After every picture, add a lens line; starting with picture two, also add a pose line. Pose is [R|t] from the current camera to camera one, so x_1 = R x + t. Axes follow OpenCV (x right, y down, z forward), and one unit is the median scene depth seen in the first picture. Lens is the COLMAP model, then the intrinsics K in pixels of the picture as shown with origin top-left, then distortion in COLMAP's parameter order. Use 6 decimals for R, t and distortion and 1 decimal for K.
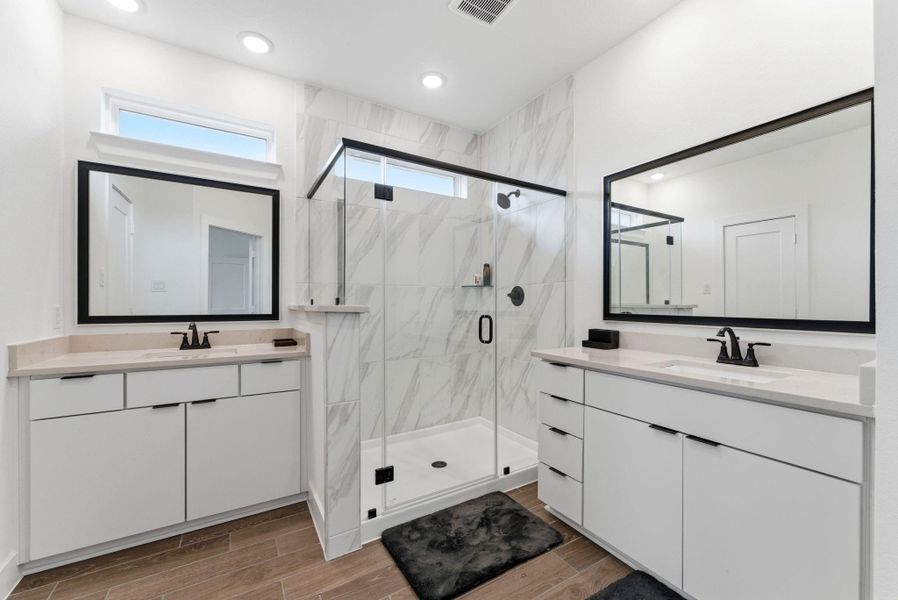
lens RADIAL K [[358.8, 0, 454.3], [0, 358.8, 304.9], [0, 0, 1]] dist [-0.001531, 0.000154]
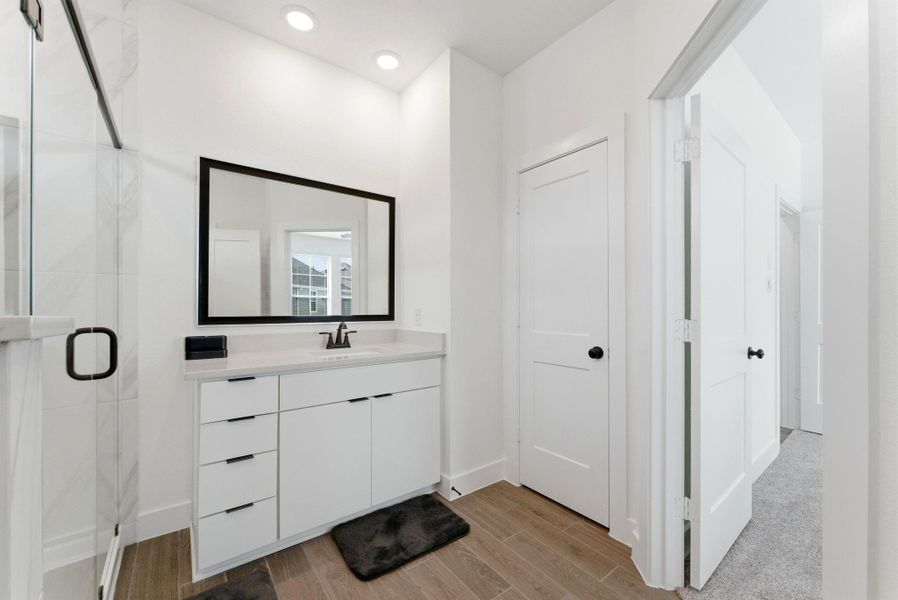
lens RADIAL K [[358.8, 0, 454.3], [0, 358.8, 304.9], [0, 0, 1]] dist [-0.001531, 0.000154]
pose [[-0.105871, 0.000084, 0.994380, -0.633515], [0.001750, 0.999998, 0.000102, -0.005703], [-0.994378, 0.001751, -0.105871, 0.634360]]
